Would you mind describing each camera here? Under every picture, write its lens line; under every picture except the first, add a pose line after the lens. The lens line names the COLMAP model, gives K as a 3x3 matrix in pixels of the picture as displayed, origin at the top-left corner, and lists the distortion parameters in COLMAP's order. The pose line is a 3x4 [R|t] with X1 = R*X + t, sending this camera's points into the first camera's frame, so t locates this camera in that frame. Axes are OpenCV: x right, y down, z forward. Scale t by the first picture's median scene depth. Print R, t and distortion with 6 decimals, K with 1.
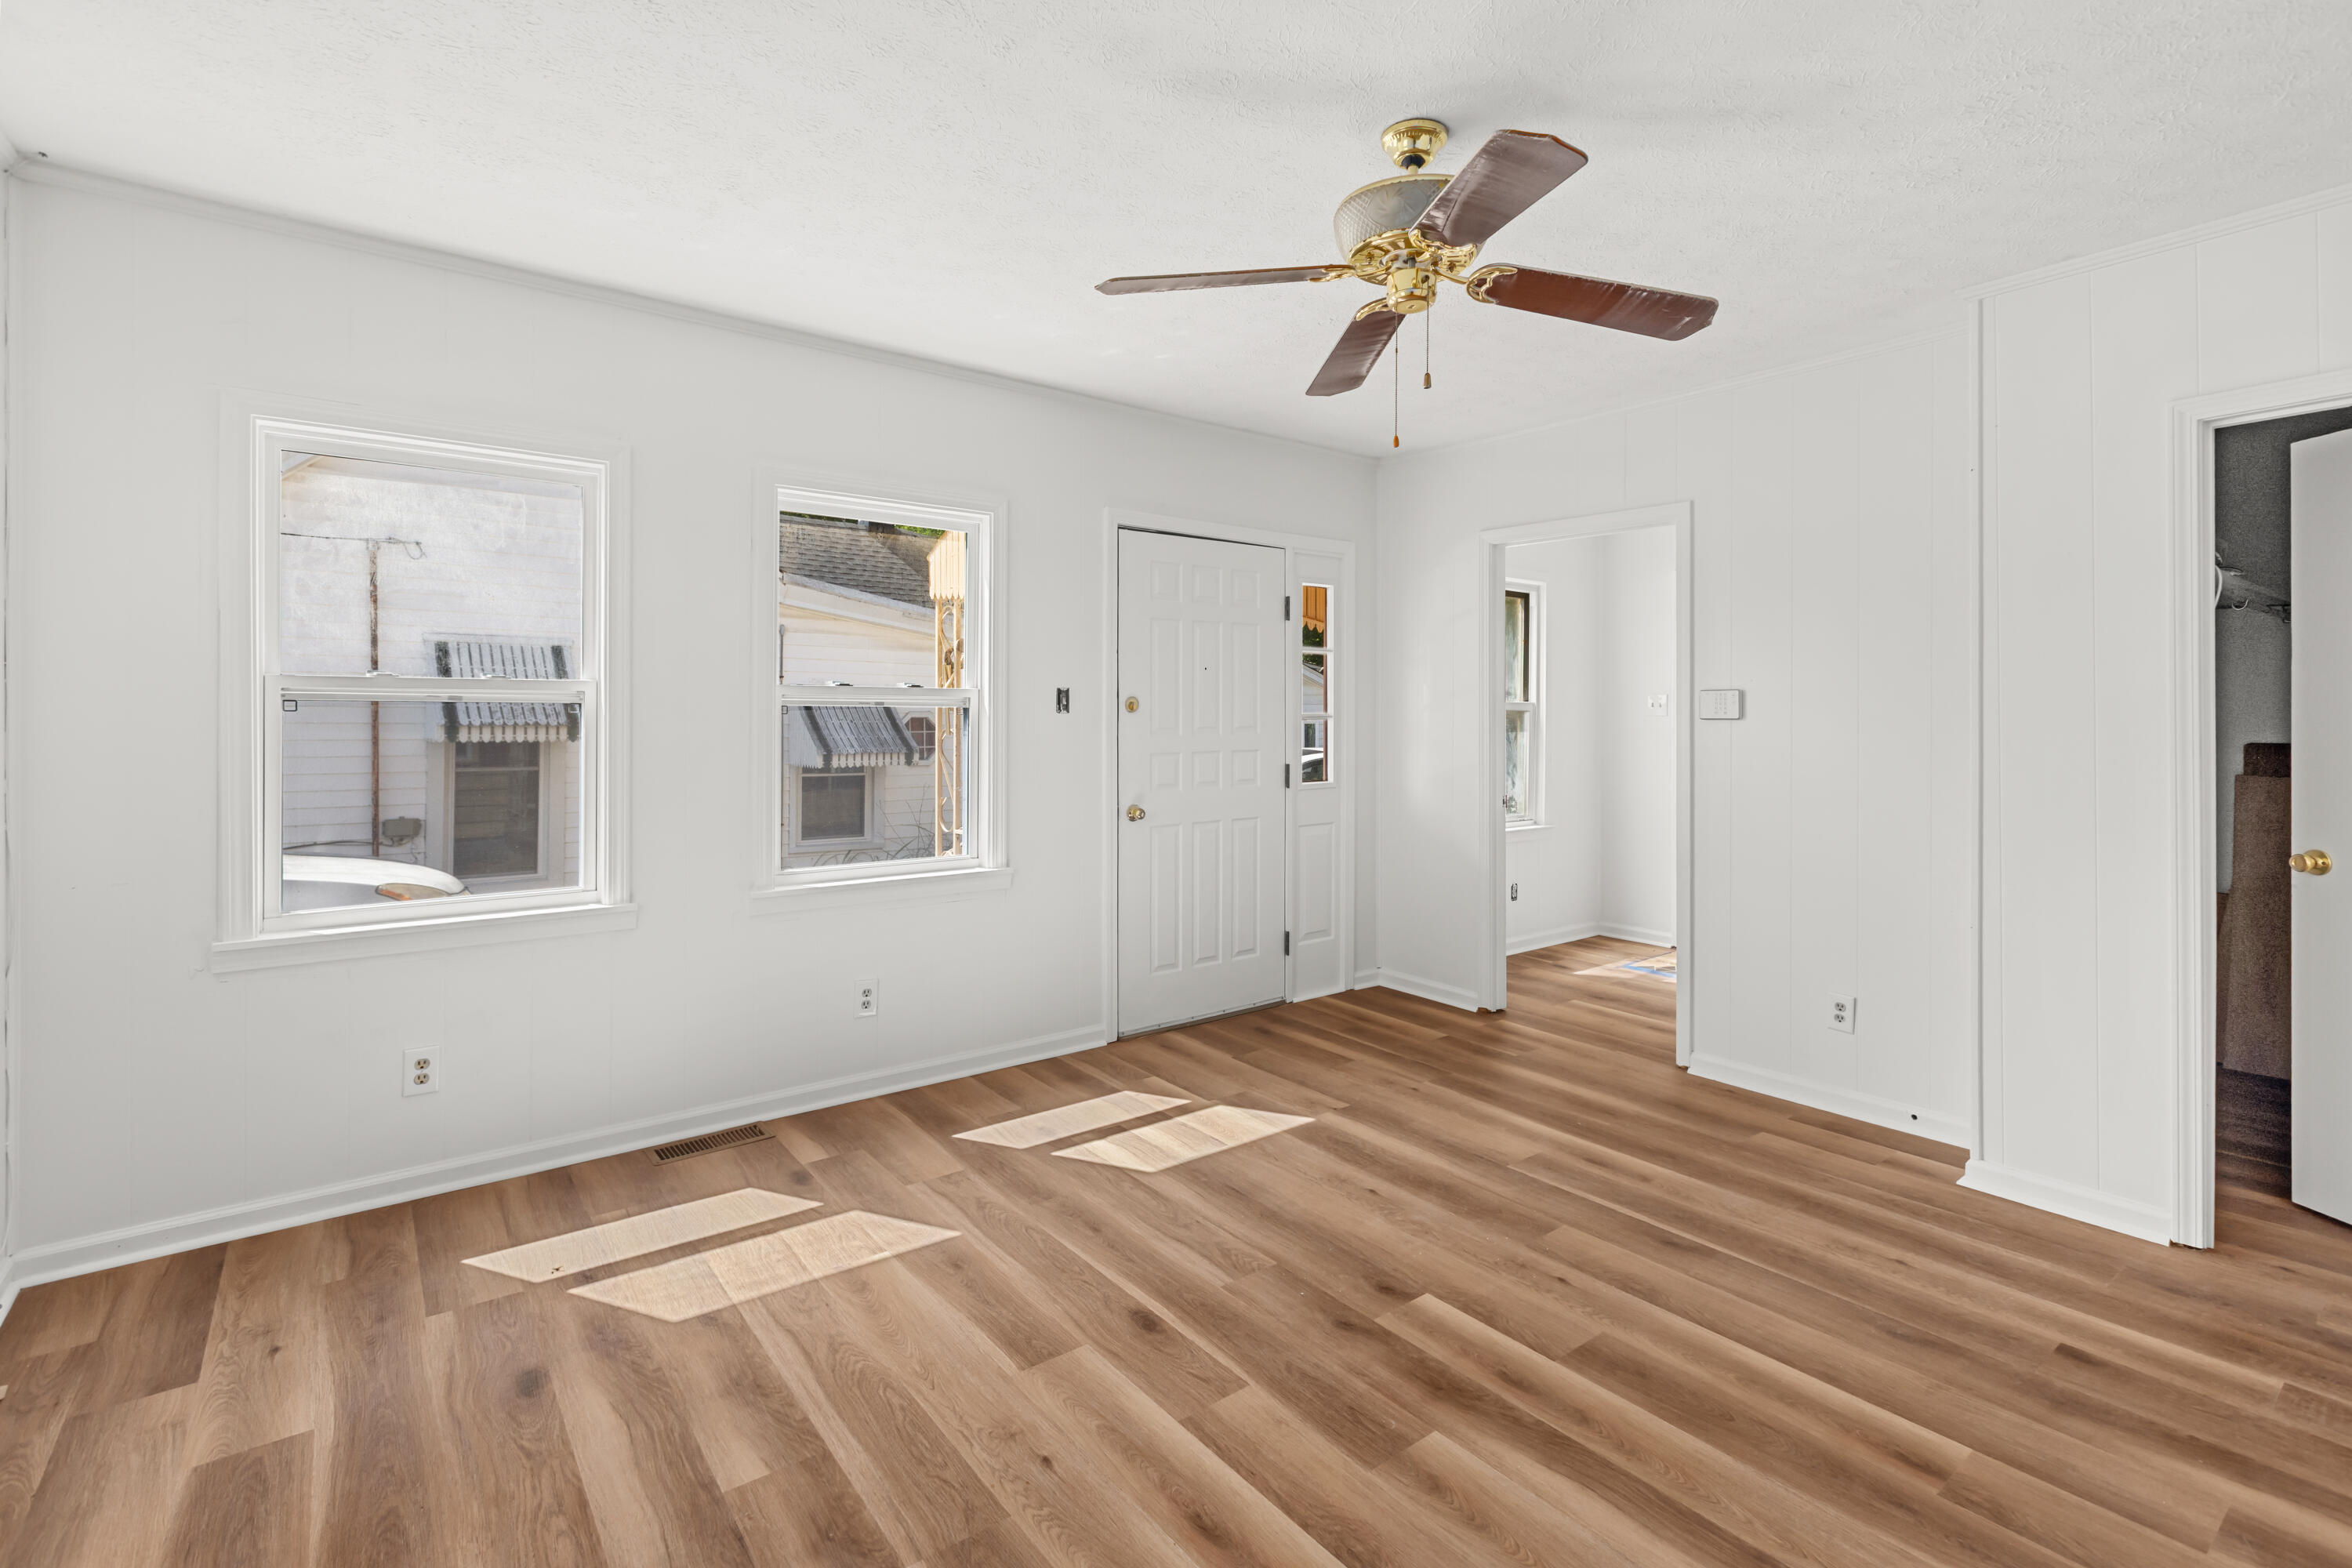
lens RADIAL K [[1074.5, 0, 1179.1], [0, 1074.5, 709.7], [0, 0, 1]] dist [-0.005481, -0.000752]
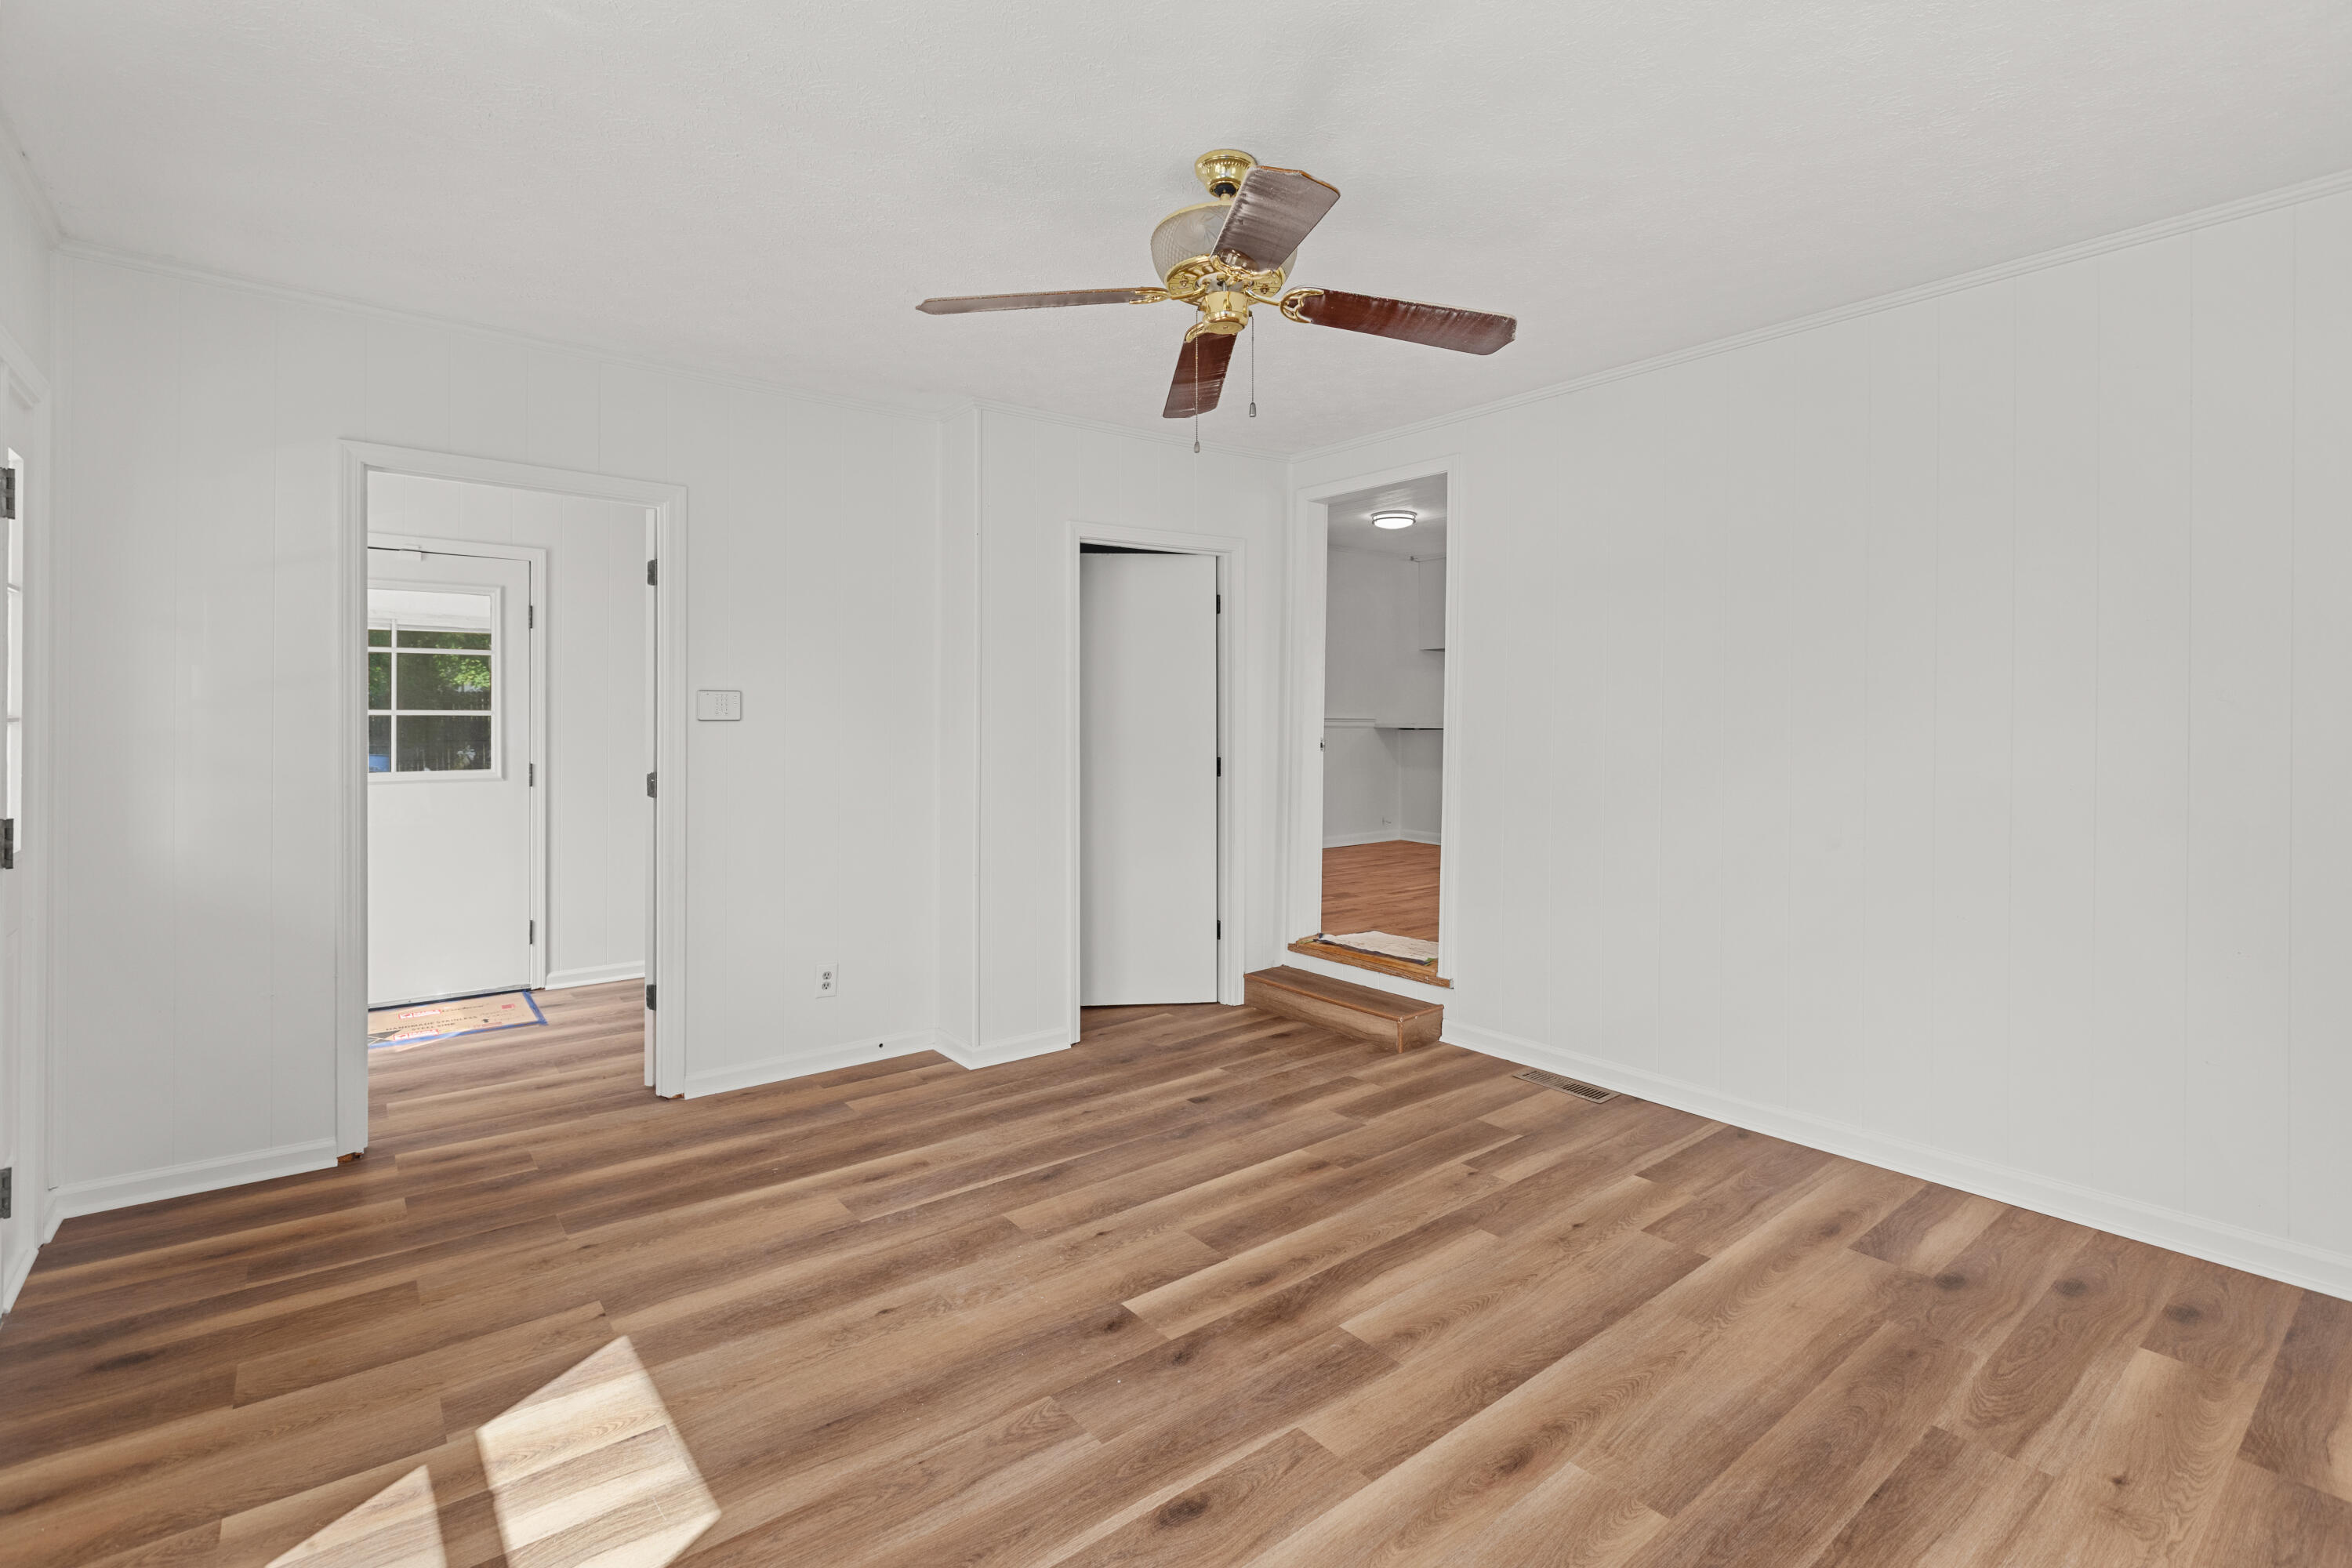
lens RADIAL K [[1074.5, 0, 1164.5], [0, 1074.5, 727.4], [0, 0, 1]] dist [-0.005481, -0.000752]
pose [[-0.006815, -0.013851, 0.999881, -0.692869], [-0.003170, 0.999899, 0.013830, 0.002270], [-0.999972, -0.003075, -0.006859, 0.901402]]
